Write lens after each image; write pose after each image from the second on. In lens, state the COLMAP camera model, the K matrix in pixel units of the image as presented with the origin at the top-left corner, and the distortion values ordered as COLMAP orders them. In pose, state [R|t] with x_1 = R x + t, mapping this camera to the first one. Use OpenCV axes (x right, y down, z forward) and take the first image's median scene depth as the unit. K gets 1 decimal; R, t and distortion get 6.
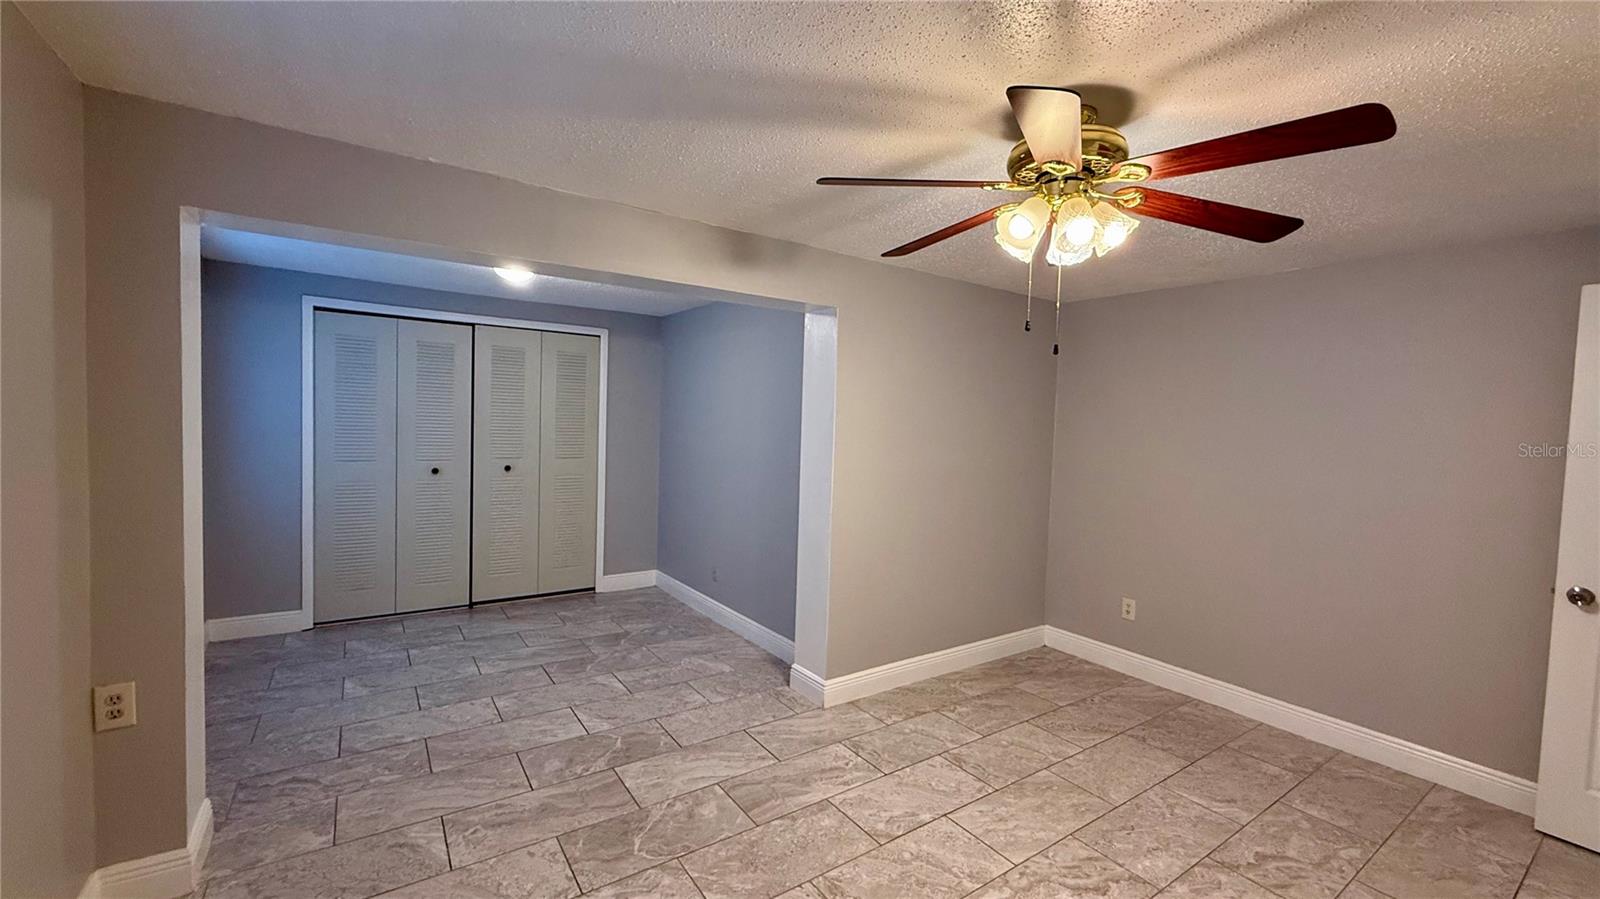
lens RADIAL K [[638.8, 0, 796.8], [0, 638.8, 447.8], [0, 0, 1]] dist [0.000549, 0.000098]
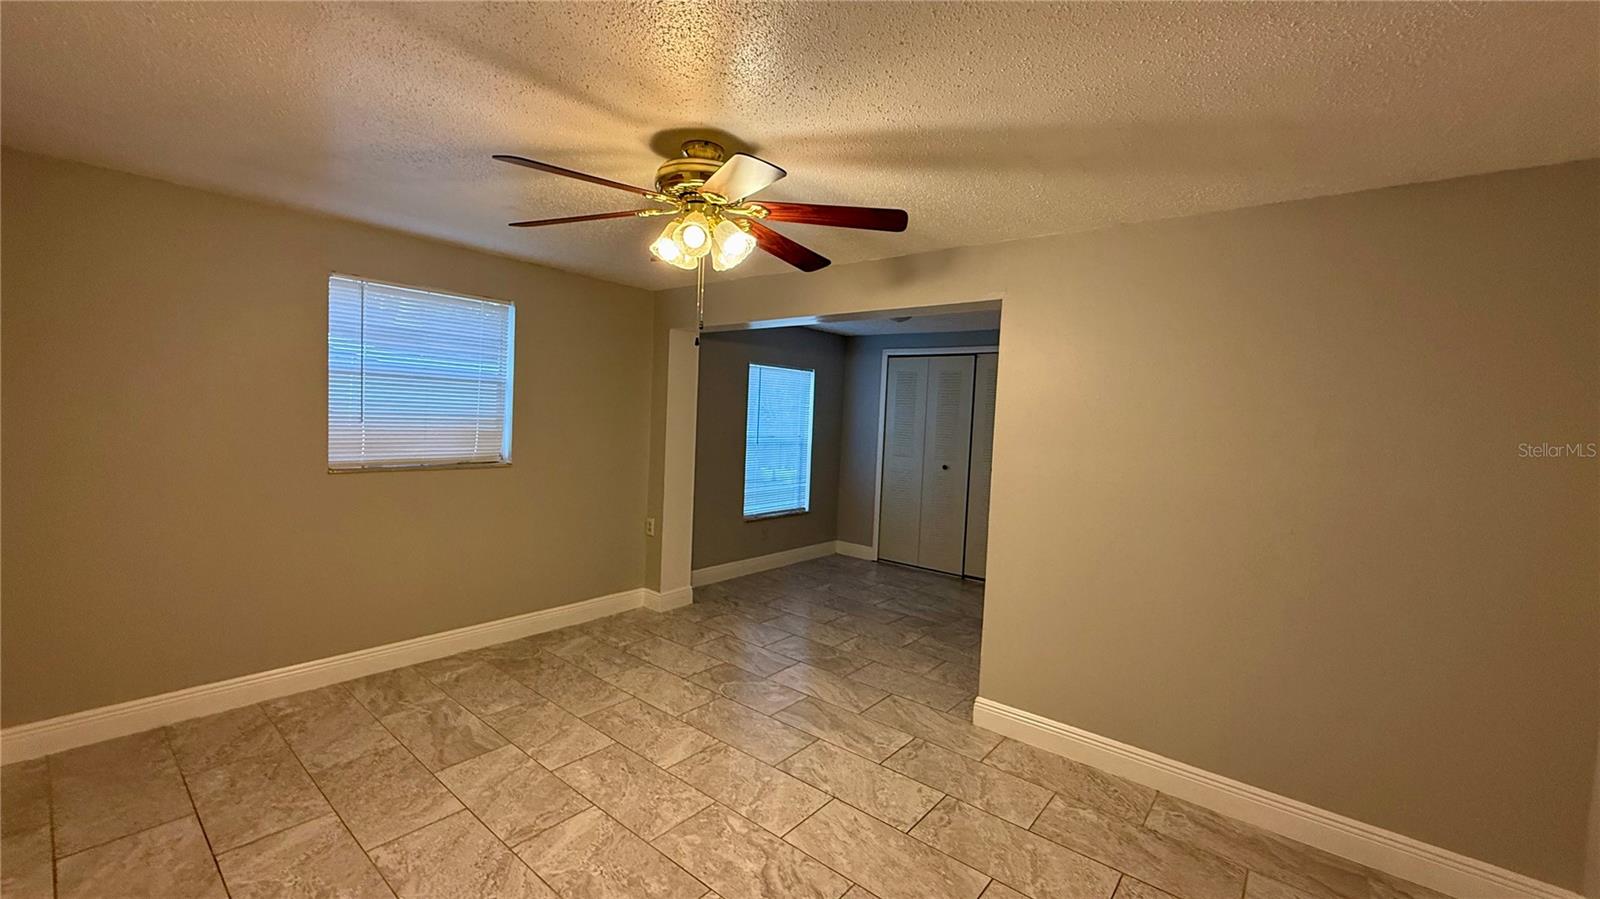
lens RADIAL K [[638.8, 0, 796.8], [0, 638.8, 447.8], [0, 0, 1]] dist [0.000549, 0.000098]
pose [[0.276973, 0.027766, -0.960476, 1.123892], [-0.075378, 0.997130, 0.007089, 0.016355], [0.957916, 0.070435, 0.278271, 0.591523]]
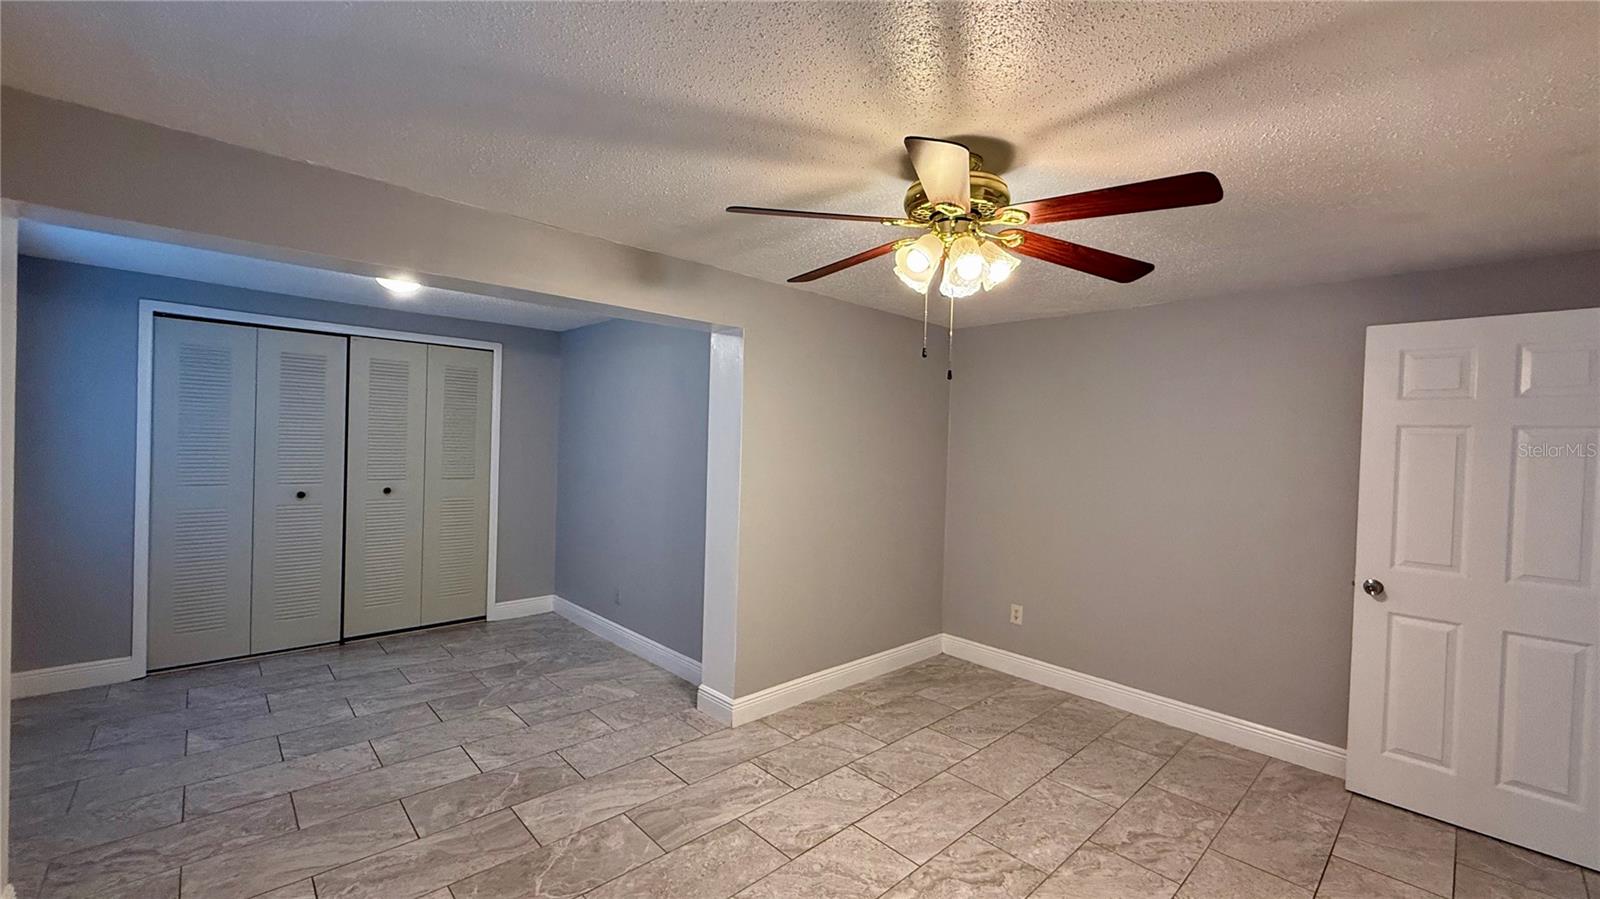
lens RADIAL K [[638.8, 0, 796.8], [0, 638.8, 447.8], [0, 0, 1]] dist [0.000549, 0.000098]
pose [[0.988501, -0.003675, 0.151171, -0.009294], [0.007646, 0.999641, -0.025694, -0.003753], [-0.151022, 0.026554, 0.988174, -0.016236]]
